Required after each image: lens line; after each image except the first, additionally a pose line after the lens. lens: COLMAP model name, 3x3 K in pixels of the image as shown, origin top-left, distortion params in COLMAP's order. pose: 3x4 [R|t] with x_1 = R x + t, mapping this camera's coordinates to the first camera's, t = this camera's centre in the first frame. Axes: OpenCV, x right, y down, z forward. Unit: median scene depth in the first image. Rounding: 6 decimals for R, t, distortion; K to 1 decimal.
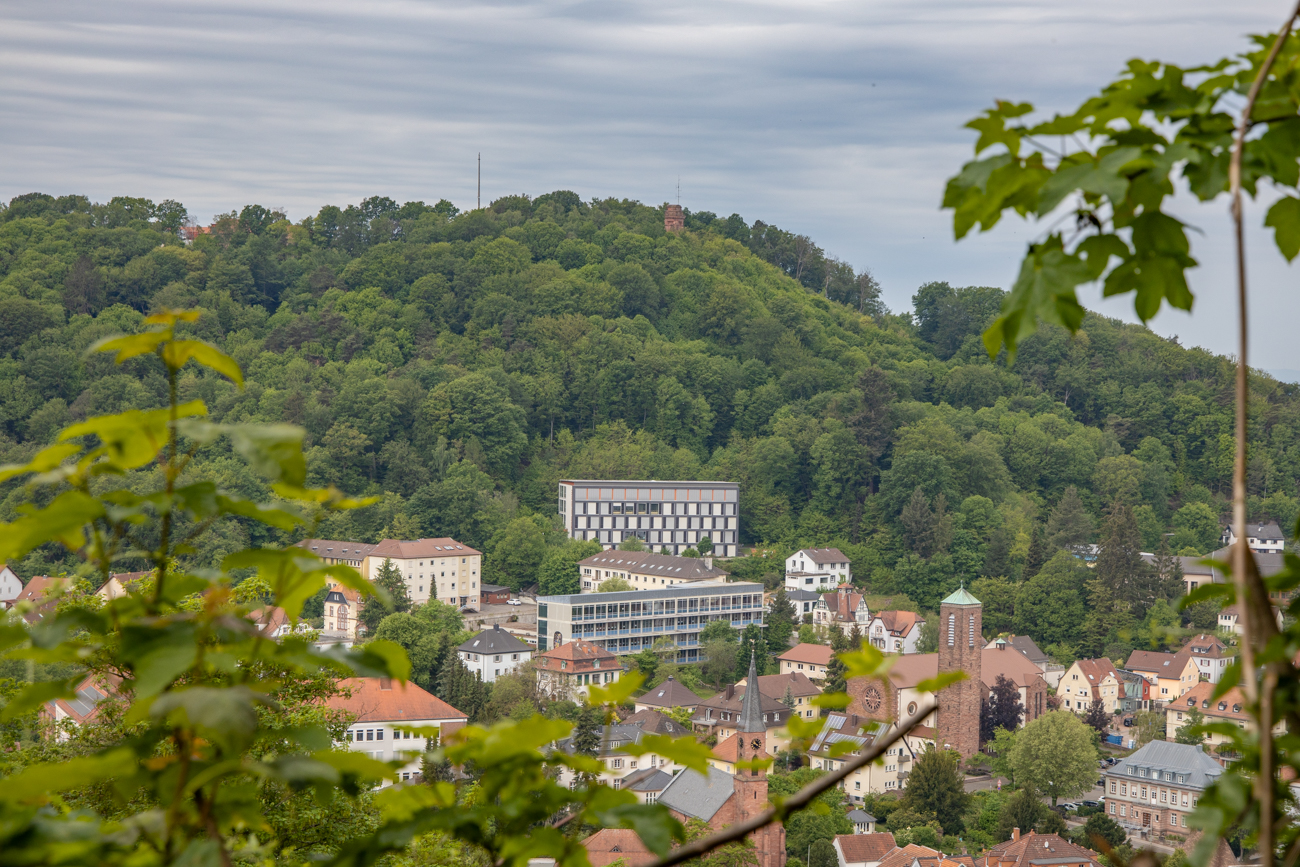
lens RADIAL K [[2305.6, 0, 649.5], [0, 2305.6, 440.4], [0, 0, 1]] dist [0.376044, 0.000000]
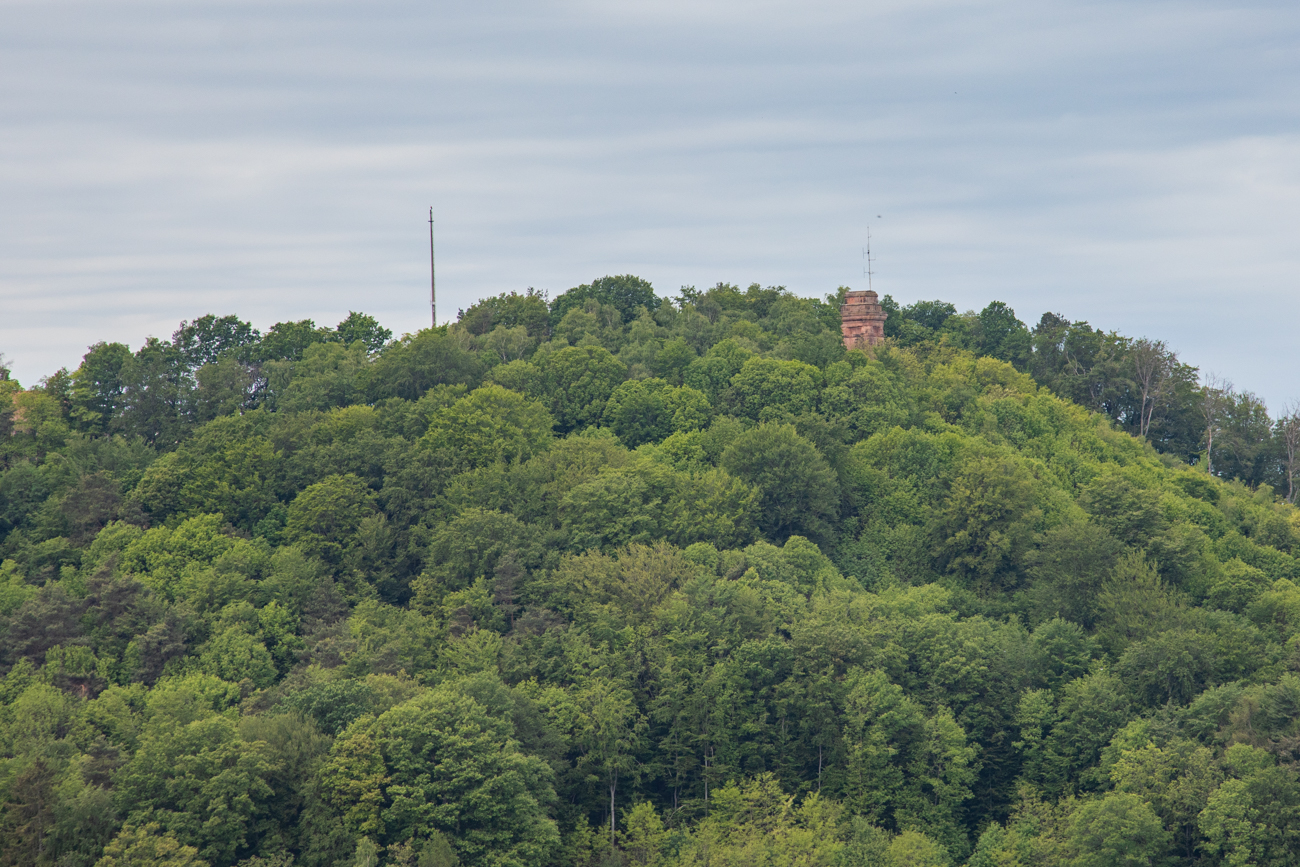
lens RADIAL K [[3869.6, 0, 646.8], [0, 3869.6, 432.1], [0, 0, 1]] dist [0.346689, 0.000000]
pose [[0.996193, -0.058751, -0.064404, 0.016738], [0.054565, 0.996396, -0.064944, -0.027258], [0.067987, 0.061183, 0.995808, 0.241500]]
